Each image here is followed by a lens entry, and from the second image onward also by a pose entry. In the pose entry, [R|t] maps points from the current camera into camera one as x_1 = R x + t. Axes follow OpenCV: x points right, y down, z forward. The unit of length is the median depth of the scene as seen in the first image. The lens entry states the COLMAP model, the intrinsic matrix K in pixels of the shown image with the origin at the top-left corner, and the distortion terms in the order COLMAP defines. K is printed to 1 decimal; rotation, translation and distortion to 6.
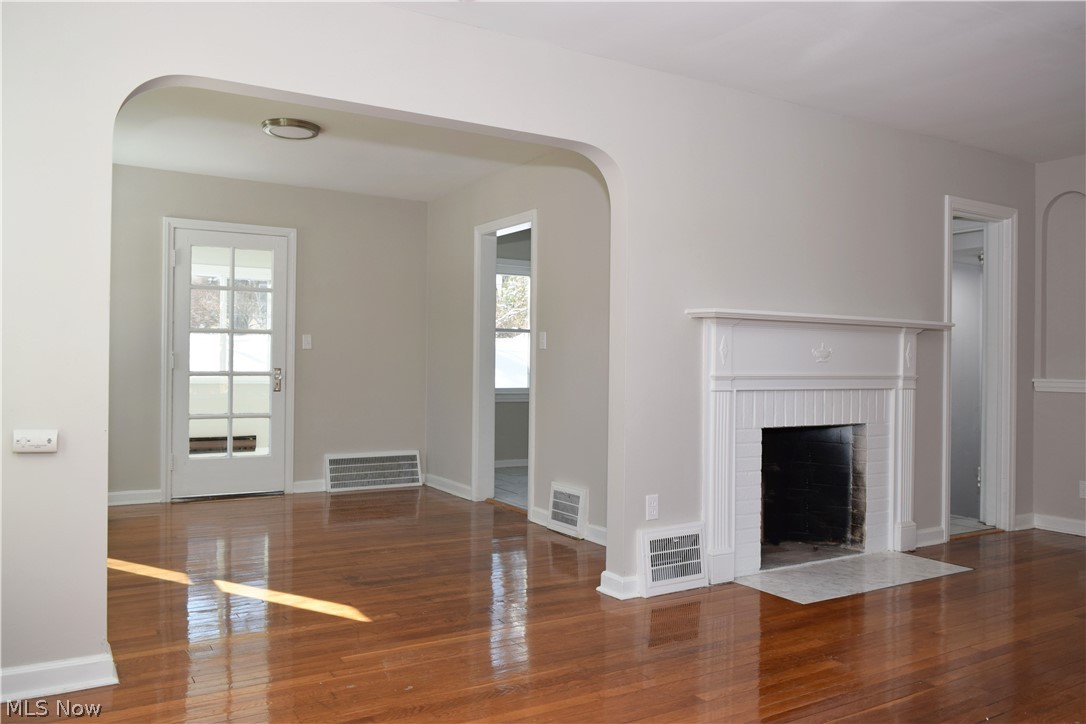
lens RADIAL K [[834.8, 0, 543.0], [0, 834.8, 362.0], [0, 0, 1]] dist [-0.018912, 0.007977]
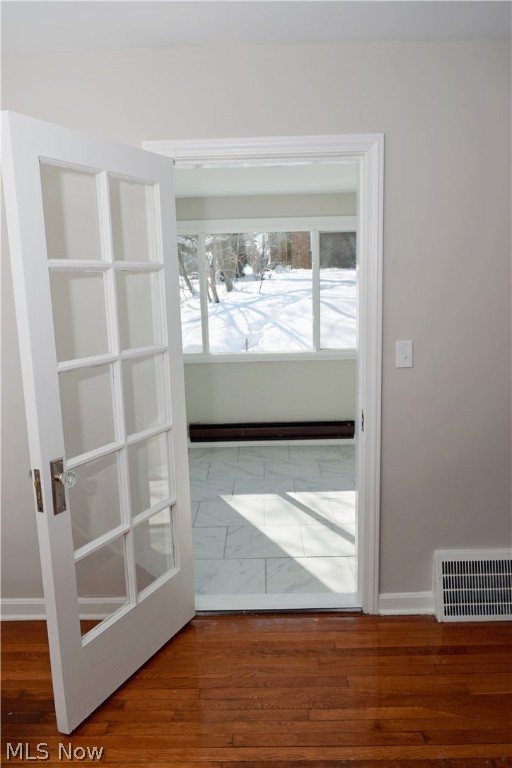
lens RADIAL K [[590.4, 0, 256.0], [0, 590.4, 384.0], [0, 0, 1]] dist [-0.018912, 0.007977]
pose [[0.849651, 0.058786, -0.524059, -0.164423], [0.037666, 0.984464, 0.171499, -0.073422], [0.525999, -0.165454, 0.834236, 0.631961]]
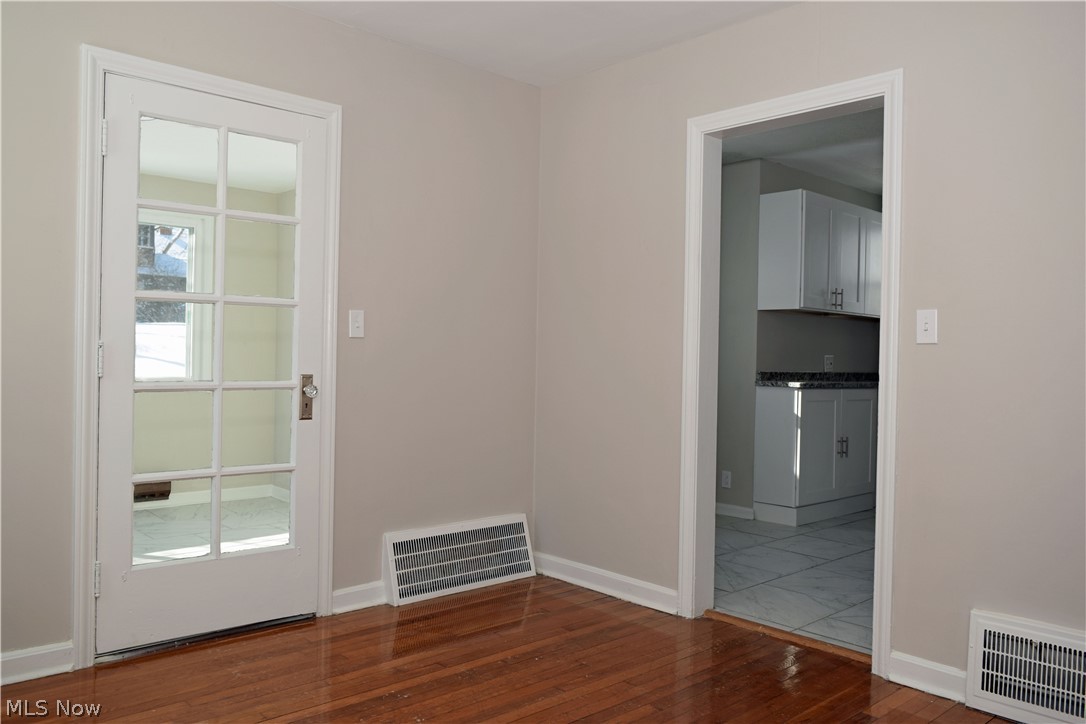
lens RADIAL K [[834.8, 0, 543.0], [0, 834.8, 362.0], [0, 0, 1]] dist [-0.018912, 0.007977]
pose [[0.978553, 0.005865, 0.205914, -0.275923], [-0.008335, 0.999903, 0.011130, -0.006997], [-0.205828, -0.012607, 0.978507, 0.459722]]
